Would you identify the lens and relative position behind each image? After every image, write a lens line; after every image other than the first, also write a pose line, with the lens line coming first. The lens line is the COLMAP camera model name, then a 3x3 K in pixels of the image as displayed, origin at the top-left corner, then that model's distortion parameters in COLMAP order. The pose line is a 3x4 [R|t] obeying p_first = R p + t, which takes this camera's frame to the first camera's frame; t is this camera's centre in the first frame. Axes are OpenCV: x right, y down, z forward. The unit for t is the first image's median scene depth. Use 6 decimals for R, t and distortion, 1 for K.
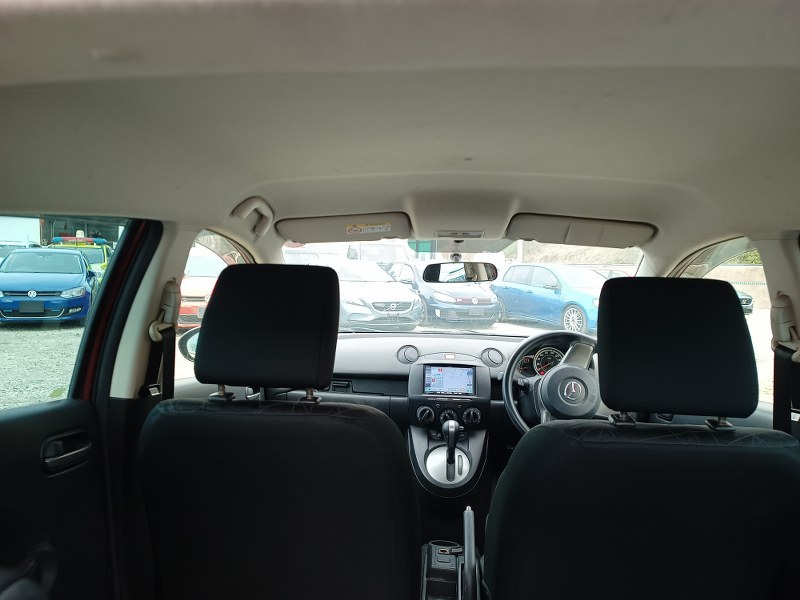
lens RADIAL K [[566.9, 0, 397.9], [0, 566.9, 294.1], [0, 0, 1]] dist [0.031362, -0.020682]
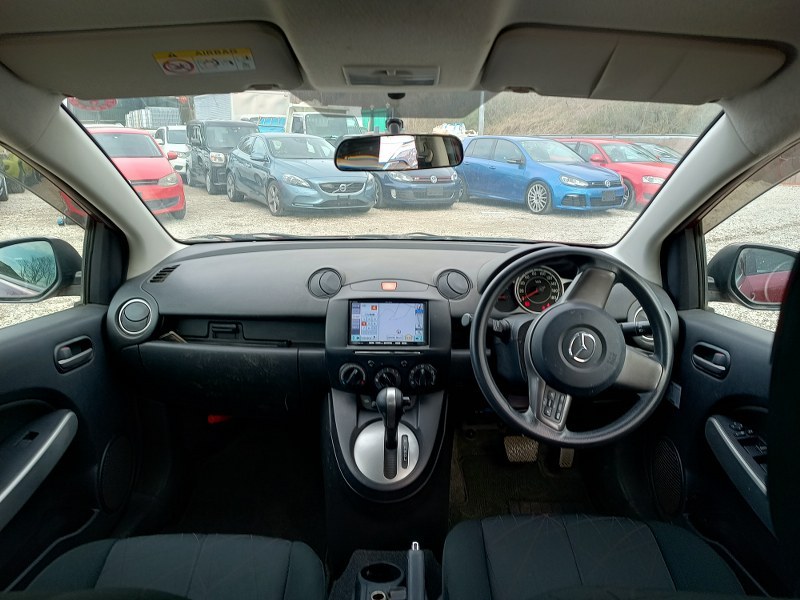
lens RADIAL K [[576.5, 0, 398.8], [0, 576.5, 293.4], [0, 0, 1]] dist [0.028152, -0.028695]
pose [[0.997074, -0.031011, 0.069867, 0.057330], [0.015787, 0.977844, 0.208738, -0.018339], [-0.074793, -0.207025, 0.975473, 0.359178]]
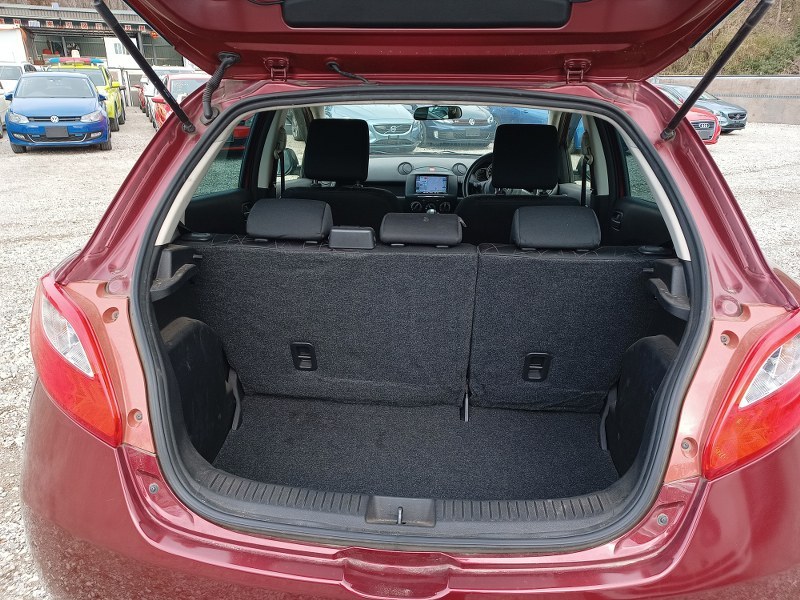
lens RADIAL K [[566.9, 0, 397.9], [0, 566.9, 294.1], [0, 0, 1]] dist [0.031362, -0.020682]
pose [[0.999927, -0.011502, -0.003581, 0.000254], [0.012046, 0.952247, 0.305091, -0.039456], [-0.000099, -0.305112, 0.952316, -0.580740]]
